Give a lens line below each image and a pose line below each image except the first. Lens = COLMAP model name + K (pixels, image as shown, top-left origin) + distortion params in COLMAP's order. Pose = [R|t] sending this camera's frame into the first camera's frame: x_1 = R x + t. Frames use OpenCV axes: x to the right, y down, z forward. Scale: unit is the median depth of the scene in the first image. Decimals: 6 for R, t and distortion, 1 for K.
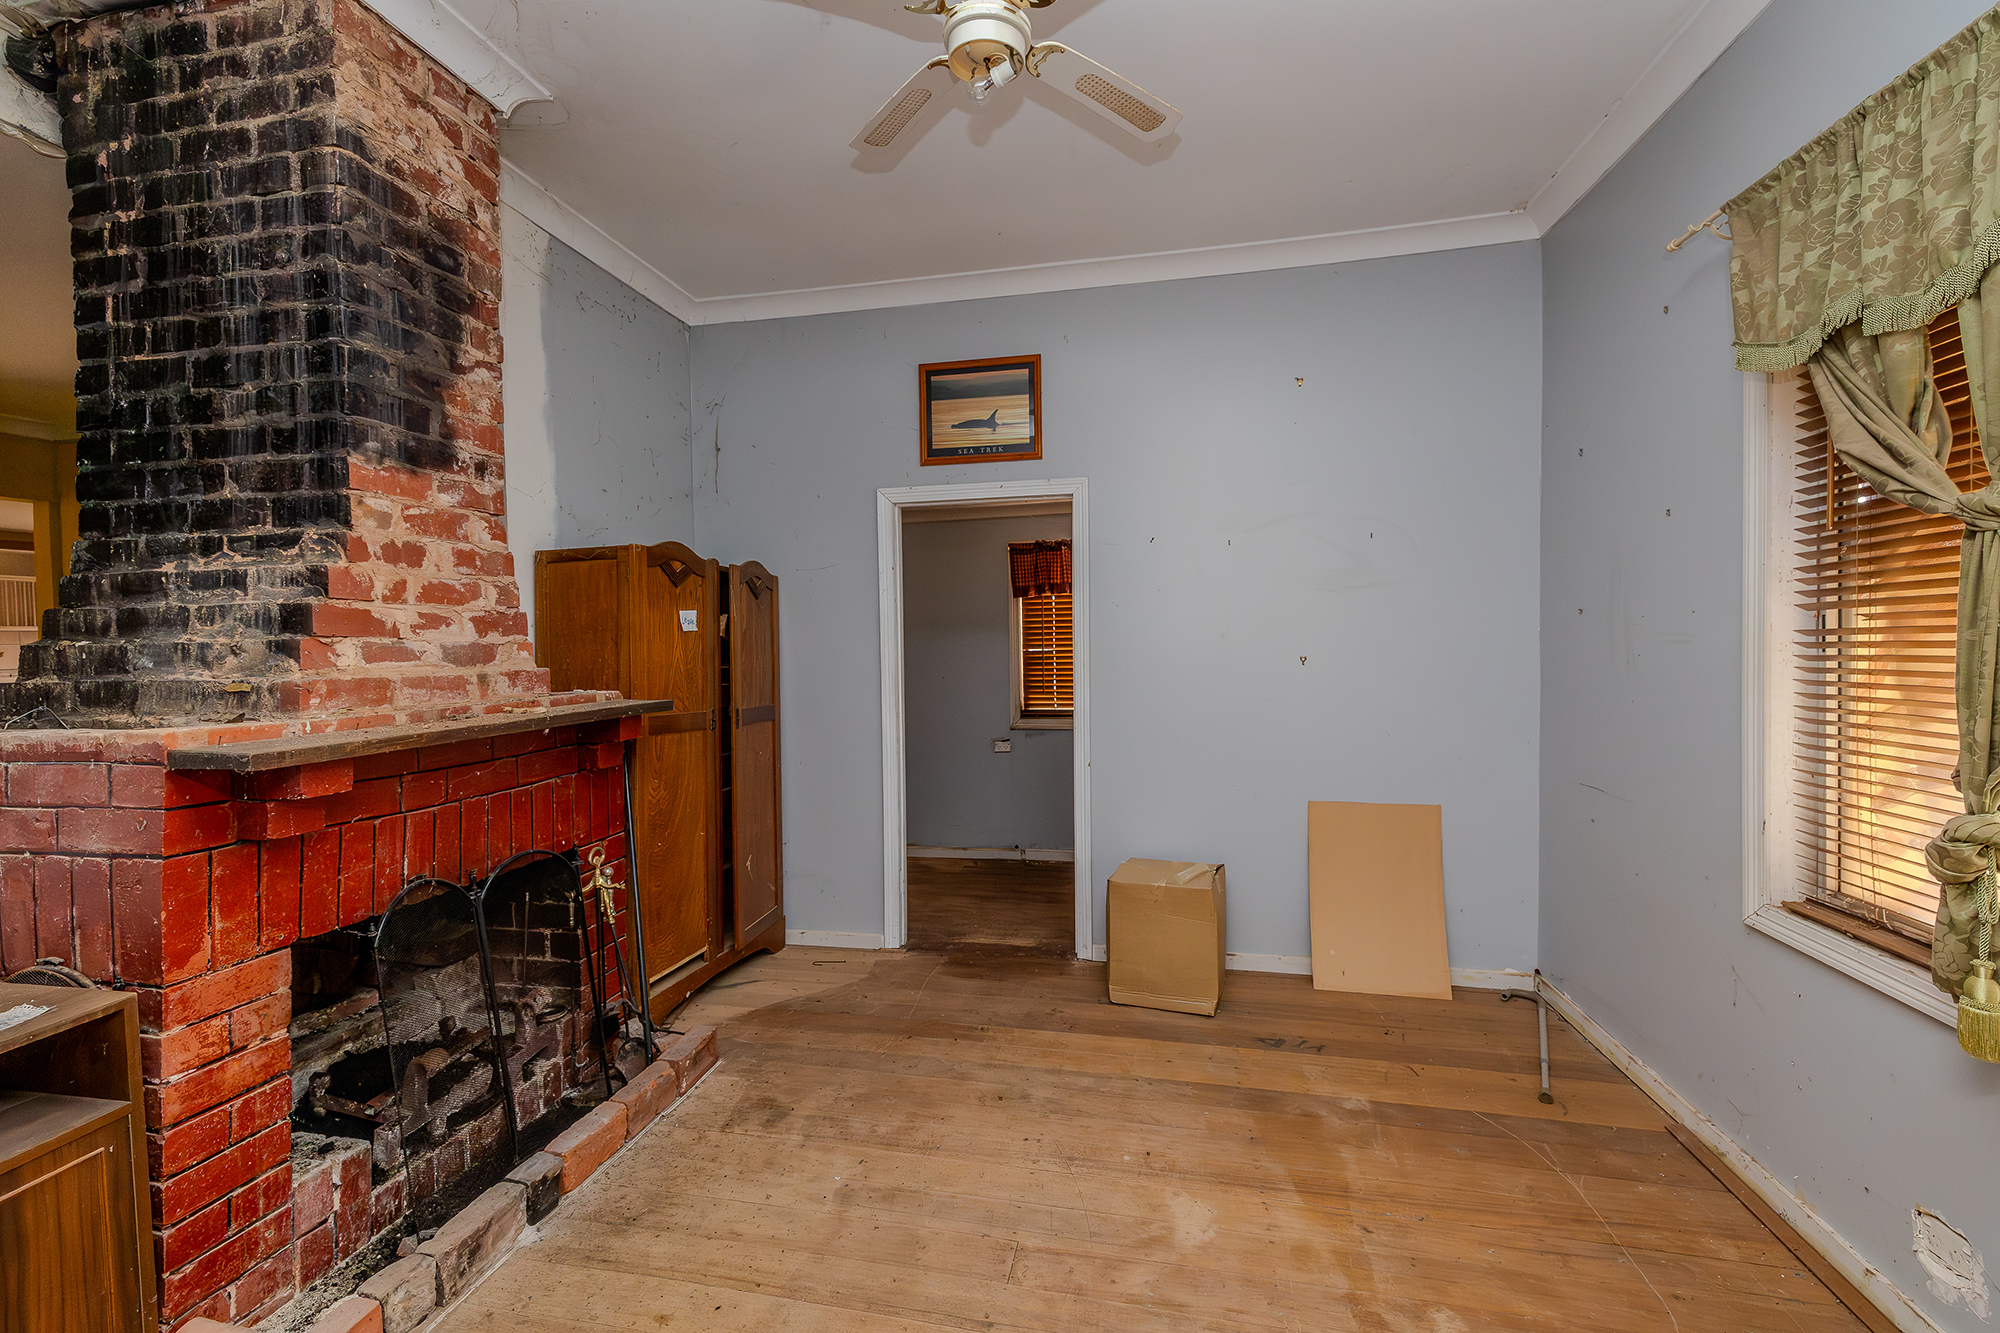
lens RADIAL K [[873.0, 0, 989.1], [0, 873.0, 661.1], [0, 0, 1]] dist [0.001450, 0.000512]
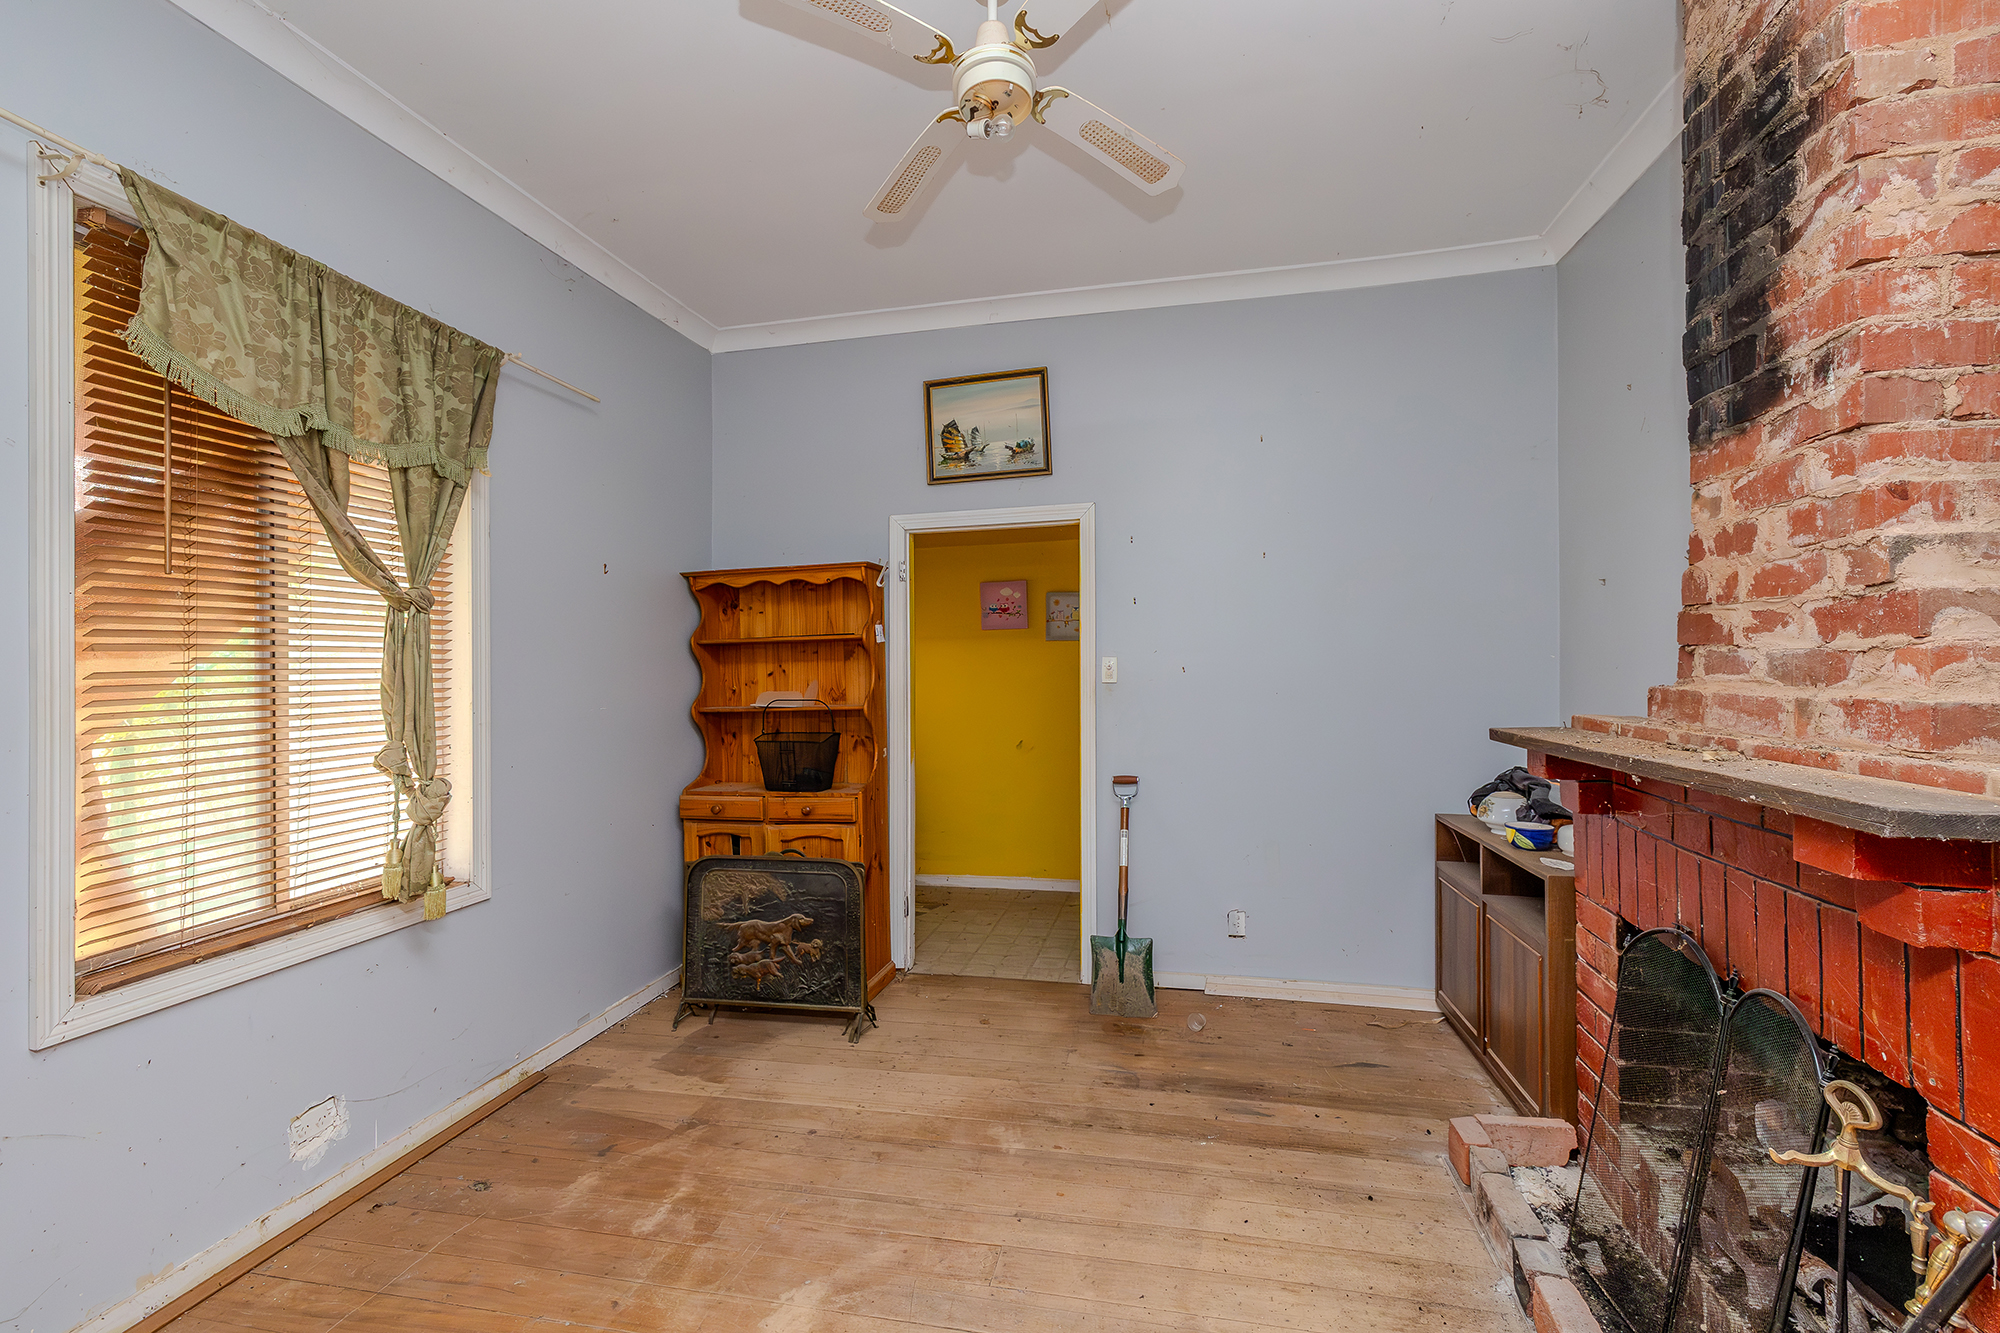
lens RADIAL K [[829.4, 0, 1002.5], [0, 829.4, 660.0], [0, 0, 1]] dist [0.000805, 0.000147]
pose [[-0.999755, 0.022129, -0.000305, 0.002788], [0.022120, 0.999601, 0.017556, -0.039167], [0.000694, 0.017545, -0.999846, 1.680827]]
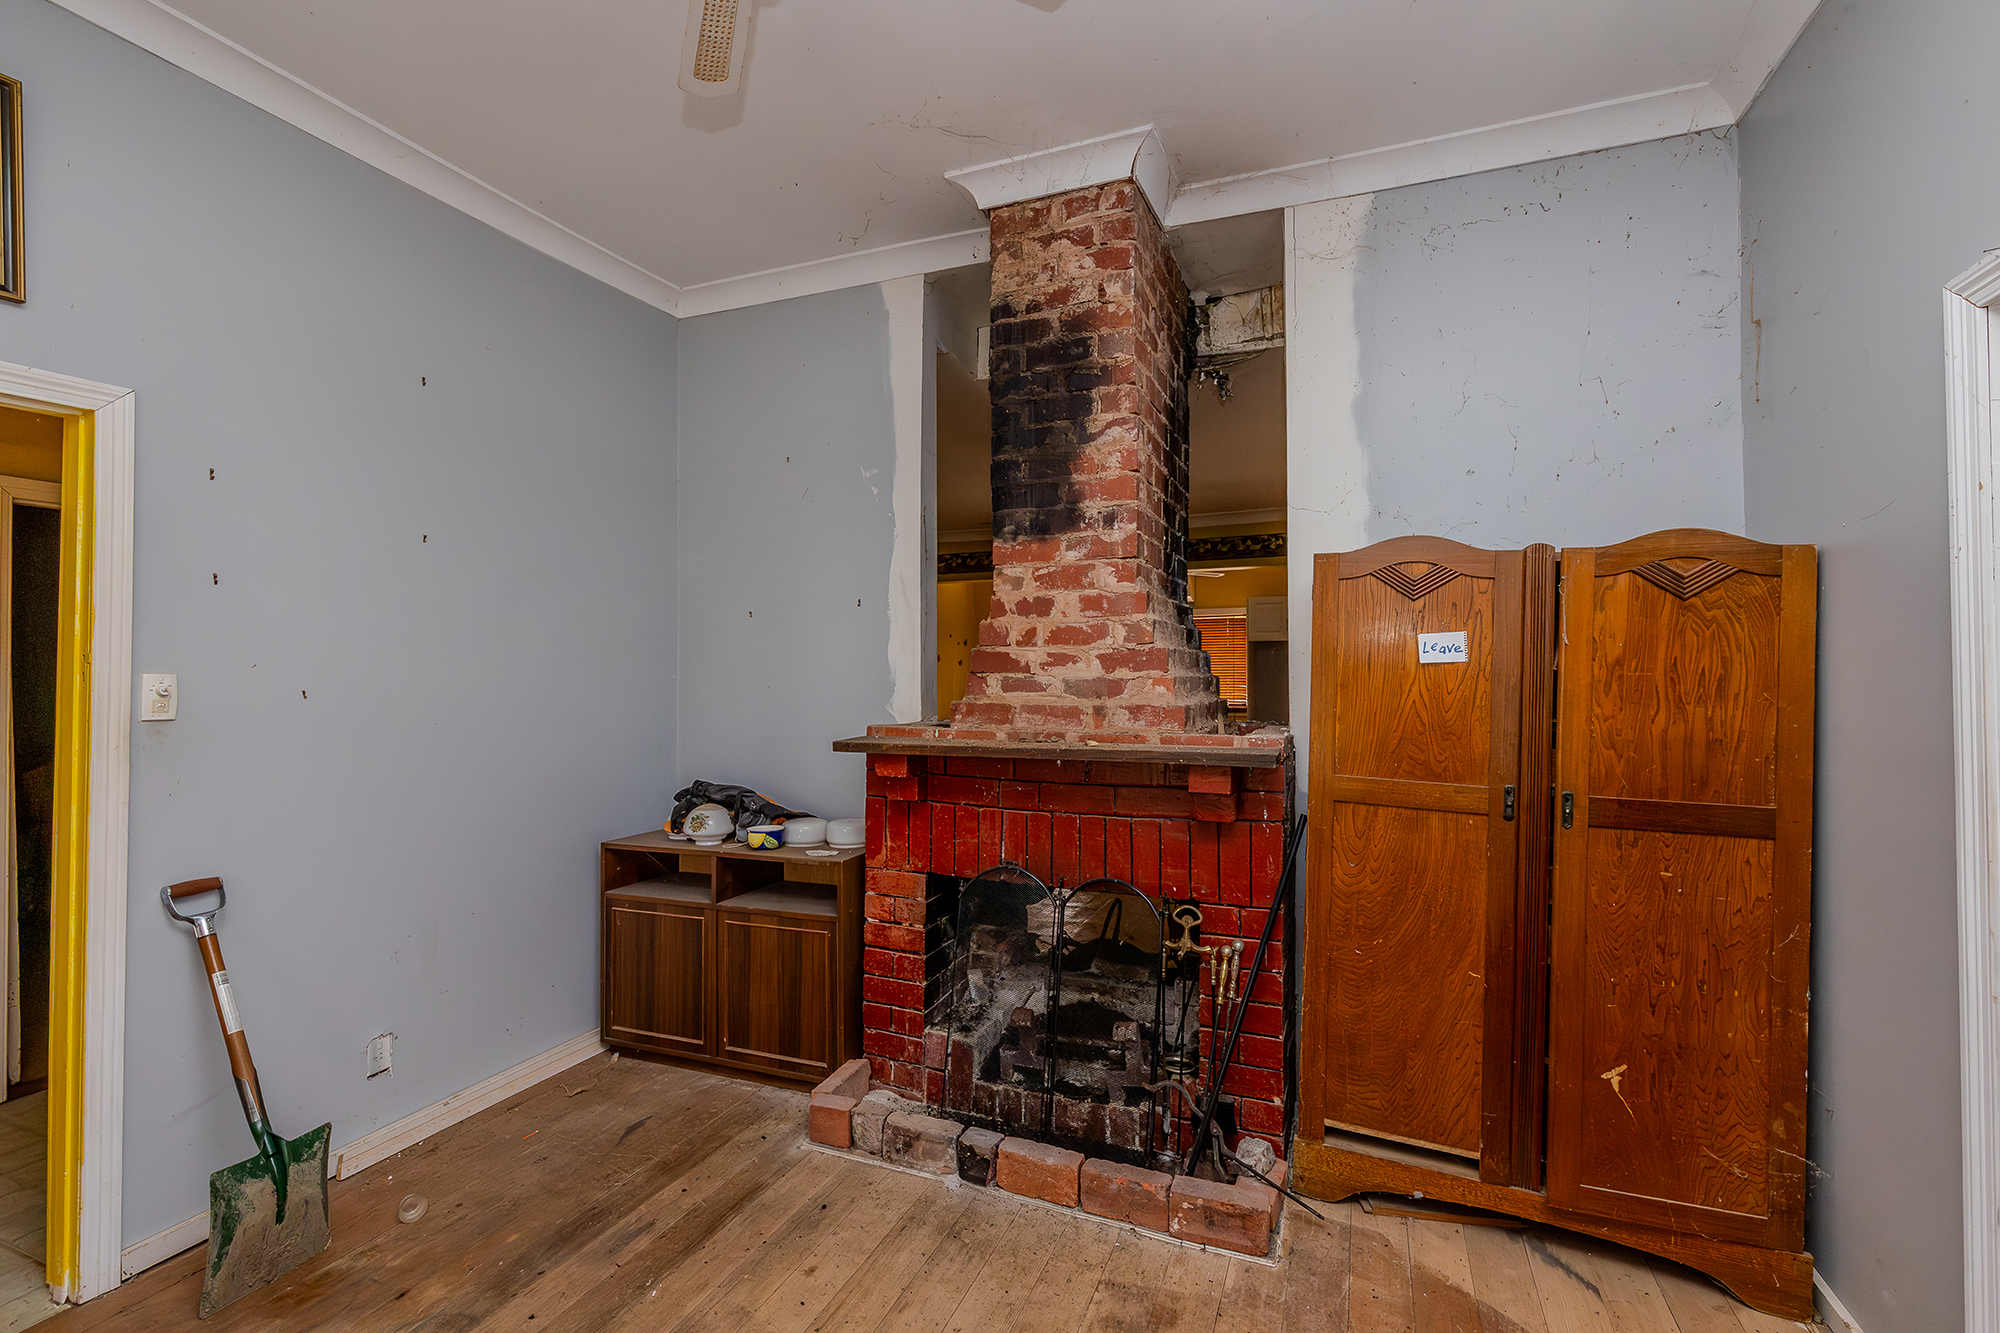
lens RADIAL K [[873.0, 0, 989.1], [0, 873.0, 661.1], [0, 0, 1]] dist [0.001450, 0.000512]
pose [[-0.194484, 0.000258, -0.980906, 0.554895], [-0.018265, 0.999826, 0.003884, -0.045779], [0.980736, 0.018671, -0.194445, 1.128979]]
